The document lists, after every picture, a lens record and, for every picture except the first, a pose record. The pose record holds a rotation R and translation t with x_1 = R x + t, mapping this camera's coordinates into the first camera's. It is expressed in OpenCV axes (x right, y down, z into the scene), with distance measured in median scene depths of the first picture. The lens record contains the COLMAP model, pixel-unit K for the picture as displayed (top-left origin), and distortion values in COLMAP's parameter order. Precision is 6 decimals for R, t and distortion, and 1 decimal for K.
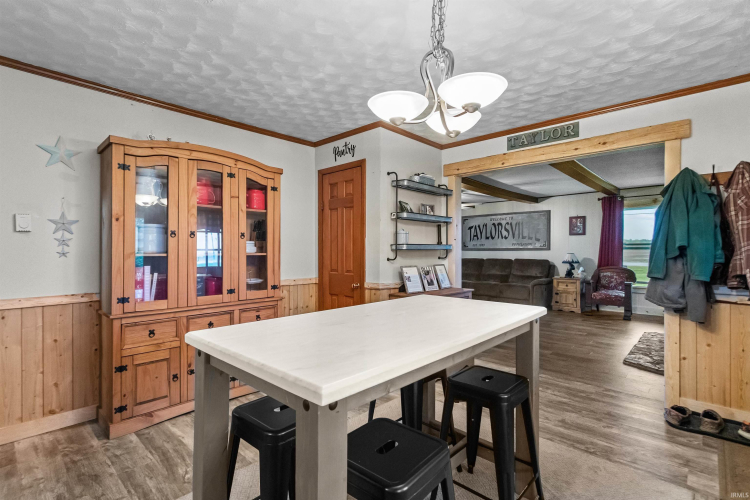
lens RADIAL K [[353.4, 0, 379.2], [0, 353.4, 251.7], [0, 0, 1]] dist [0.001376, 0.002168]
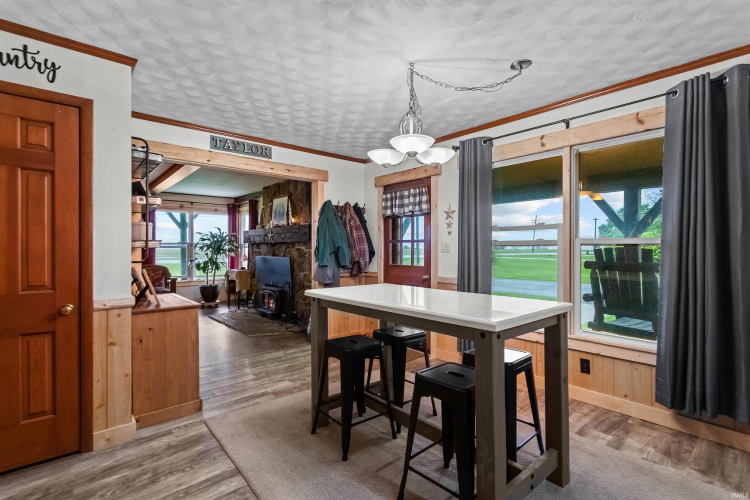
lens RADIAL K [[353.4, 0, 374.5], [0, 353.4, 247.9], [0, 0, 1]] dist [0.001376, 0.002168]
pose [[0.115605, 0.000620, 0.993295, -0.322132], [0.008881, 0.999959, -0.001657, -0.000187], [-0.993256, 0.009013, 0.115595, 0.240332]]
